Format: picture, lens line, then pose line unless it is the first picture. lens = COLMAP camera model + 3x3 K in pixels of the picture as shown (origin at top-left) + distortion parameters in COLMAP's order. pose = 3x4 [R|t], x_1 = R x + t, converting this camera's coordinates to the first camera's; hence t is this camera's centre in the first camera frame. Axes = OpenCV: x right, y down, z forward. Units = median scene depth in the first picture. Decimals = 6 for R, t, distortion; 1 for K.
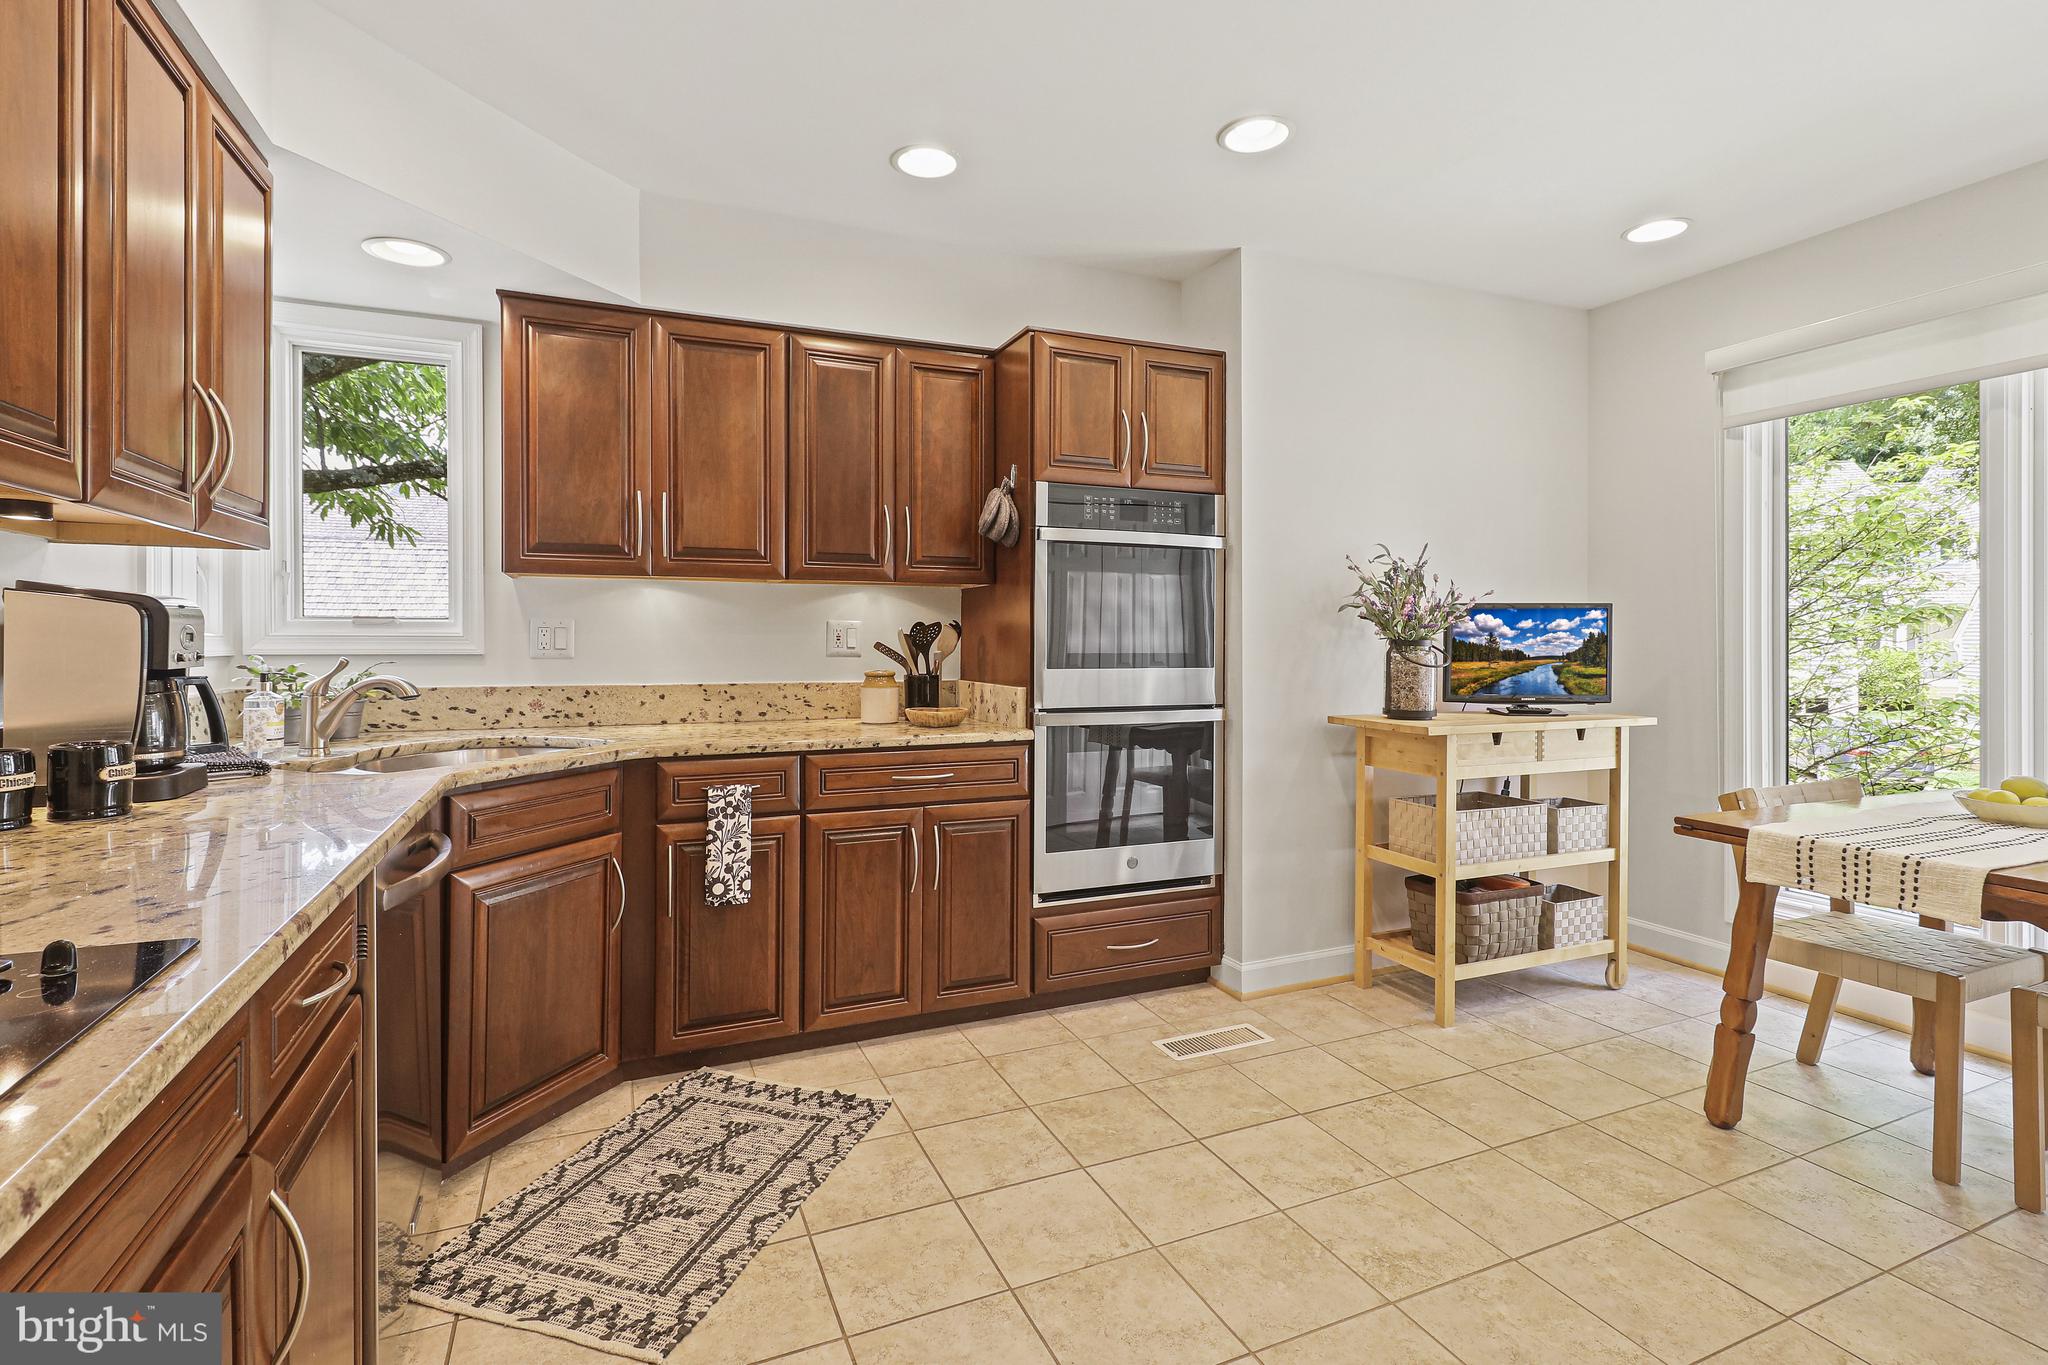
lens RADIAL K [[948.9, 0, 1032.3], [0, 948.9, 633.8], [0, 0, 1]] dist [-0.000869, -0.000235]
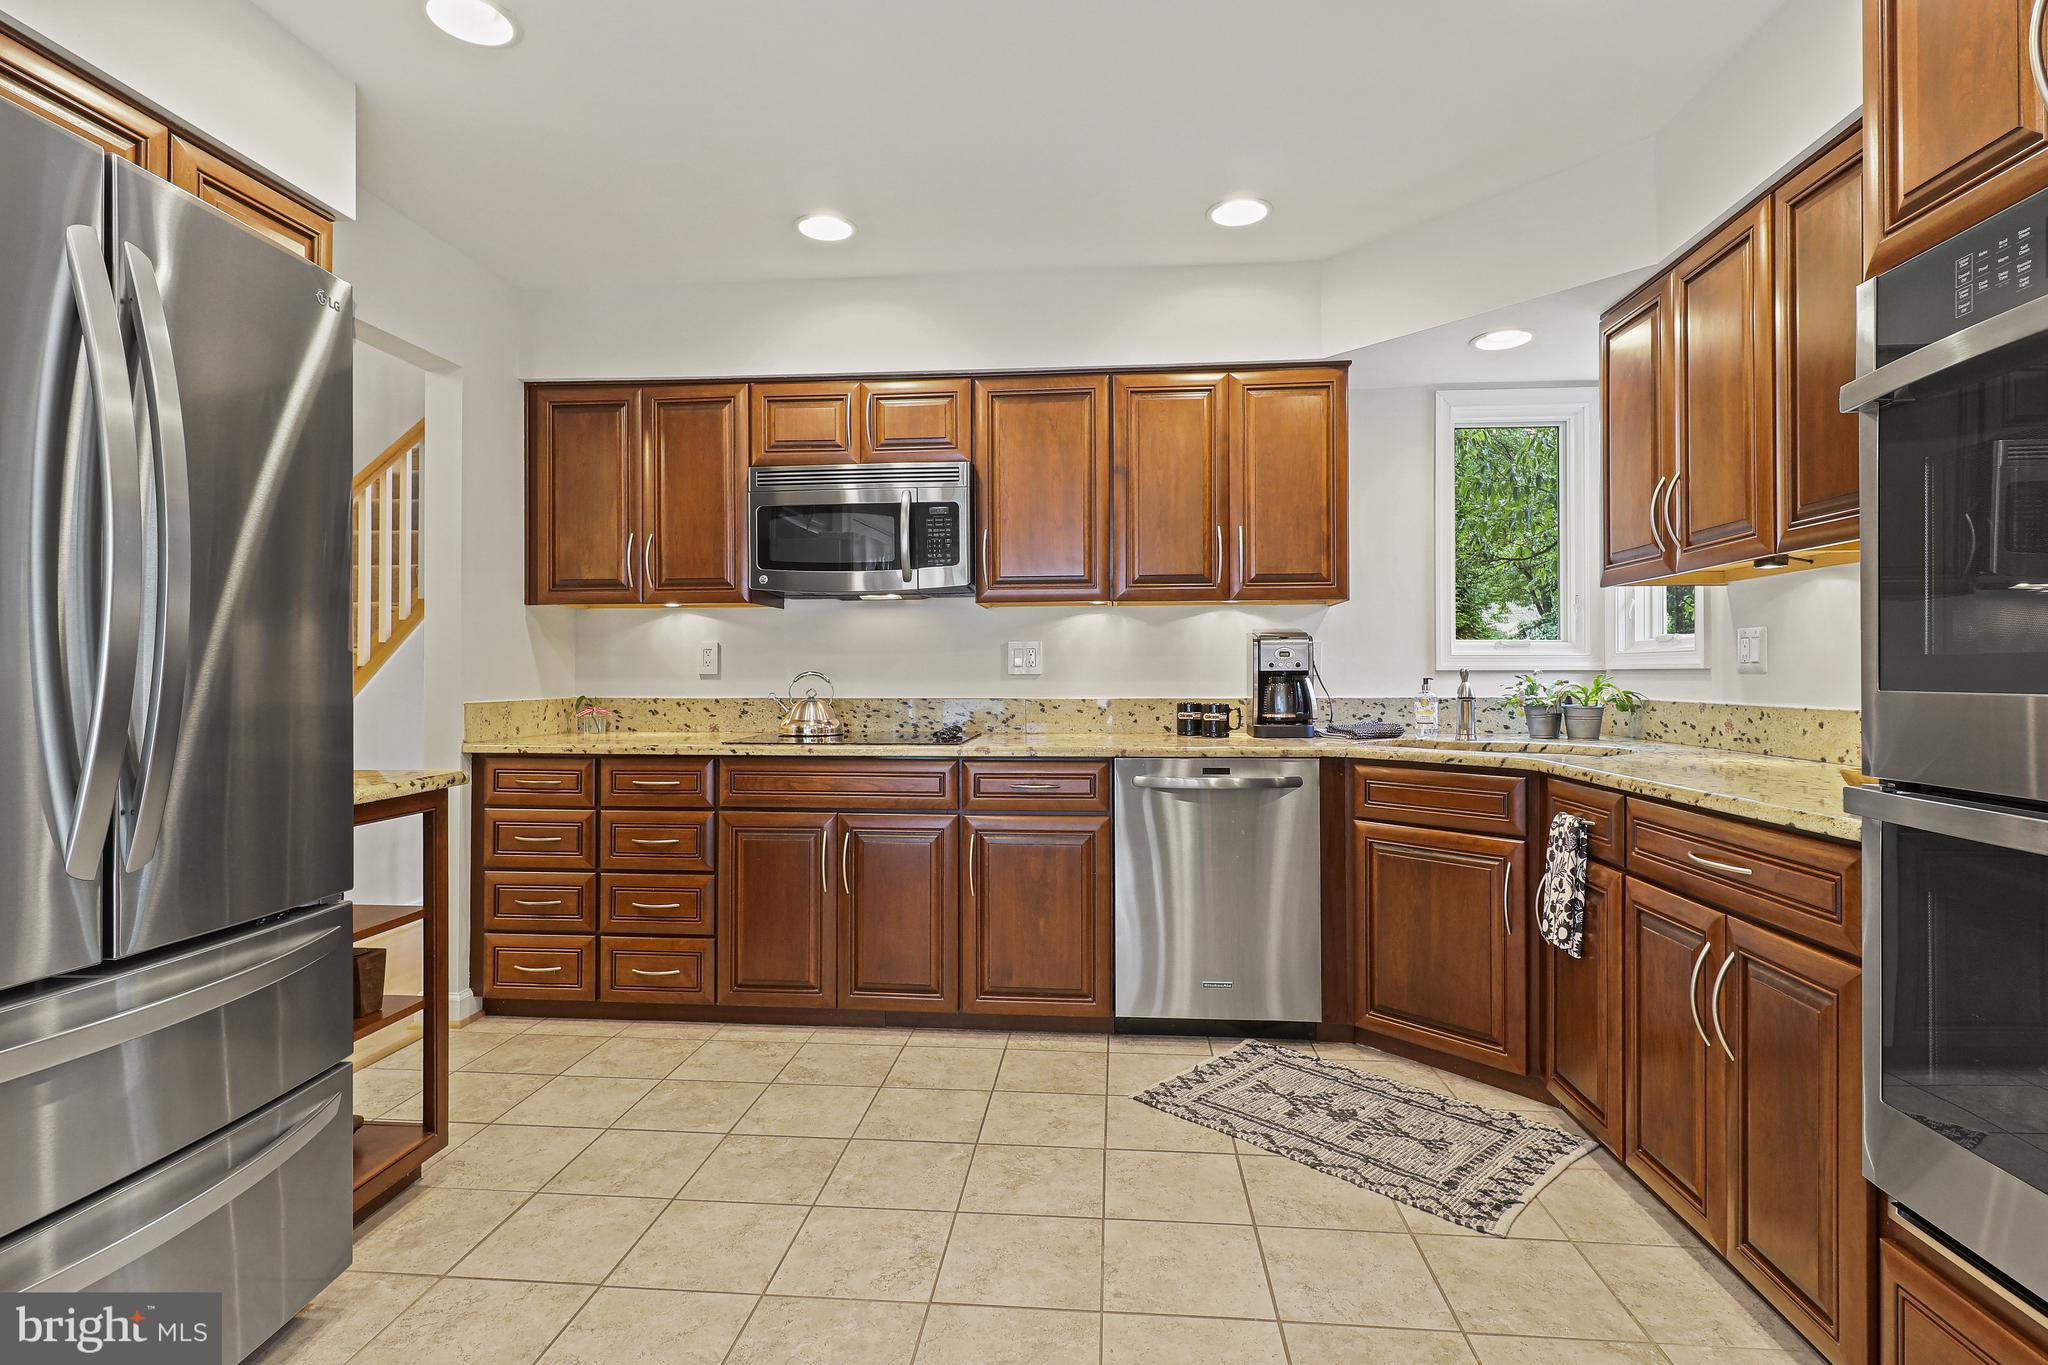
lens RADIAL K [[1024.3, 0, 1028.6], [0, 1024.3, 680.2], [0, 0, 1]] dist [0.002082, 0.000321]
pose [[-0.484126, -0.000371, -0.874998, 0.851826], [0.000091, 1.000000, -0.000474, 0.044765], [0.874998, -0.000310, -0.484126, 1.191391]]
